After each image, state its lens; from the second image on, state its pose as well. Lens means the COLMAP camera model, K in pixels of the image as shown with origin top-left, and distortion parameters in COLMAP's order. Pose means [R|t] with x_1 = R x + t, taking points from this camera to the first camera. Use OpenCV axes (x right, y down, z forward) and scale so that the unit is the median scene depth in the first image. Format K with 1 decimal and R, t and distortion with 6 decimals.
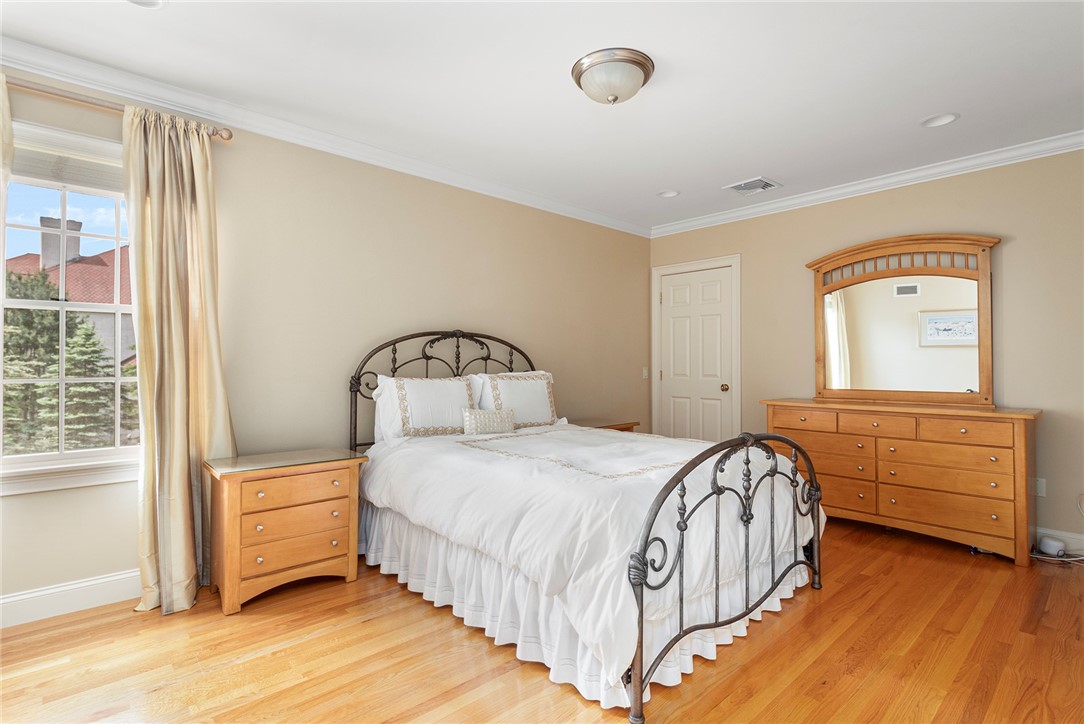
lens RADIAL K [[513.2, 0, 542.0], [0, 513.2, 362.0], [0, 0, 1]] dist [-0.000412, -0.000118]
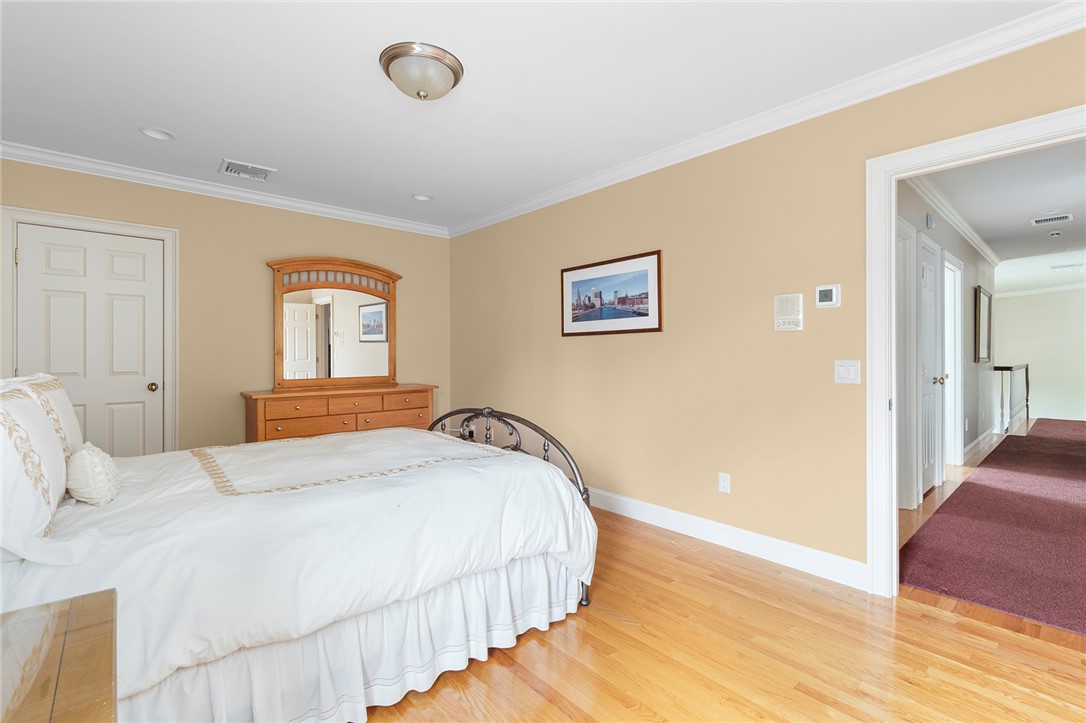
lens RADIAL K [[488.6, 0, 545.7], [0, 488.6, 355.7], [0, 0, 1]] dist [0.001037, 0.000313]
pose [[0.033082, -0.003784, 0.999445, -0.483573], [-0.002846, 0.999988, 0.003880, -0.004860], [-0.999449, -0.002973, 0.033071, 0.421660]]
